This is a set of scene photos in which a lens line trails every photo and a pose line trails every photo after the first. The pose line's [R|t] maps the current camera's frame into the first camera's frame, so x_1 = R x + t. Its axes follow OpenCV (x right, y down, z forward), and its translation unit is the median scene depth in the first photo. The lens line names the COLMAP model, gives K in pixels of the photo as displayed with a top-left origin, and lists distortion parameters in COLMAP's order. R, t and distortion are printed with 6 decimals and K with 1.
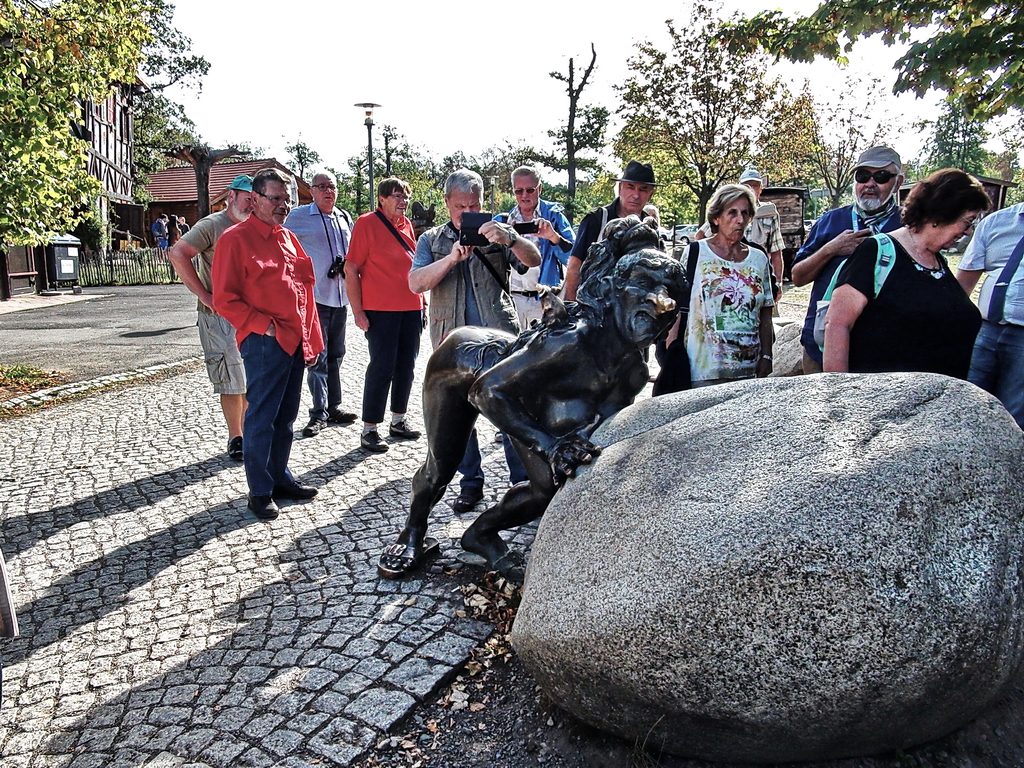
lens RADIAL K [[787.0, 0, 510.0], [0, 787.0, 382.5], [0, 0, 1]] dist [-0.004219, 0.005581]
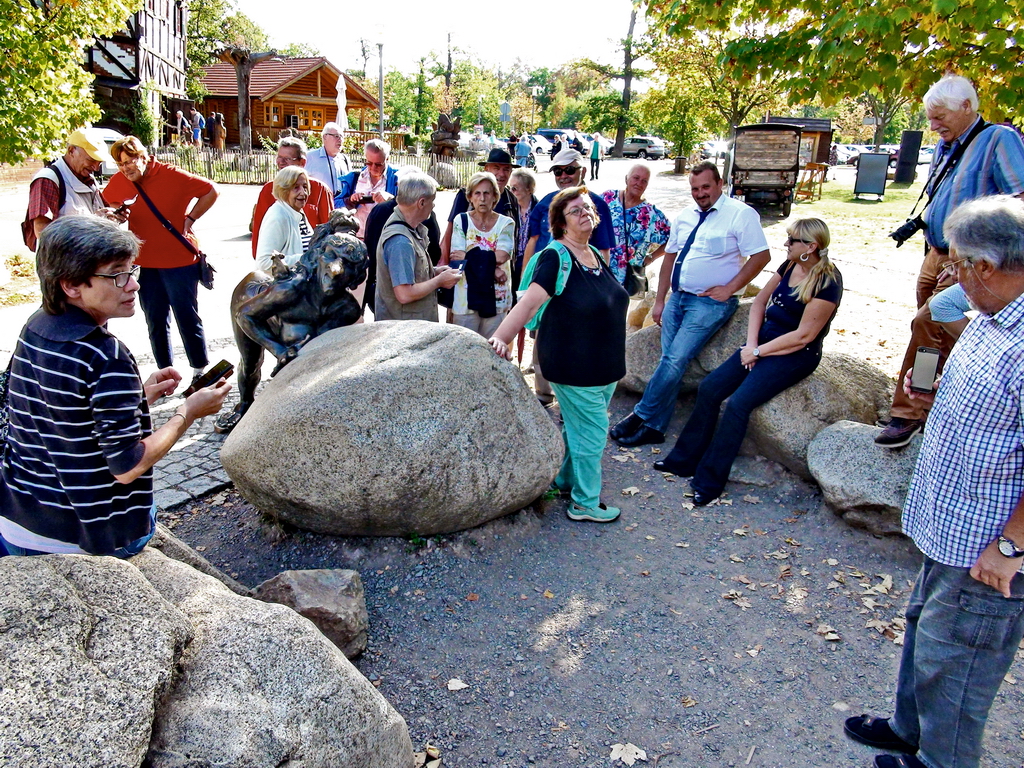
lens RADIAL K [[787.0, 0, 514.5], [0, 787.0, 384.9], [0, 0, 1]] dist [-0.004219, 0.005581]
pose [[0.995146, 0.074814, -0.063929, 0.234342], [-0.066673, 0.990391, 0.121166, -0.029591], [0.072380, -0.116315, 0.990572, -0.209157]]
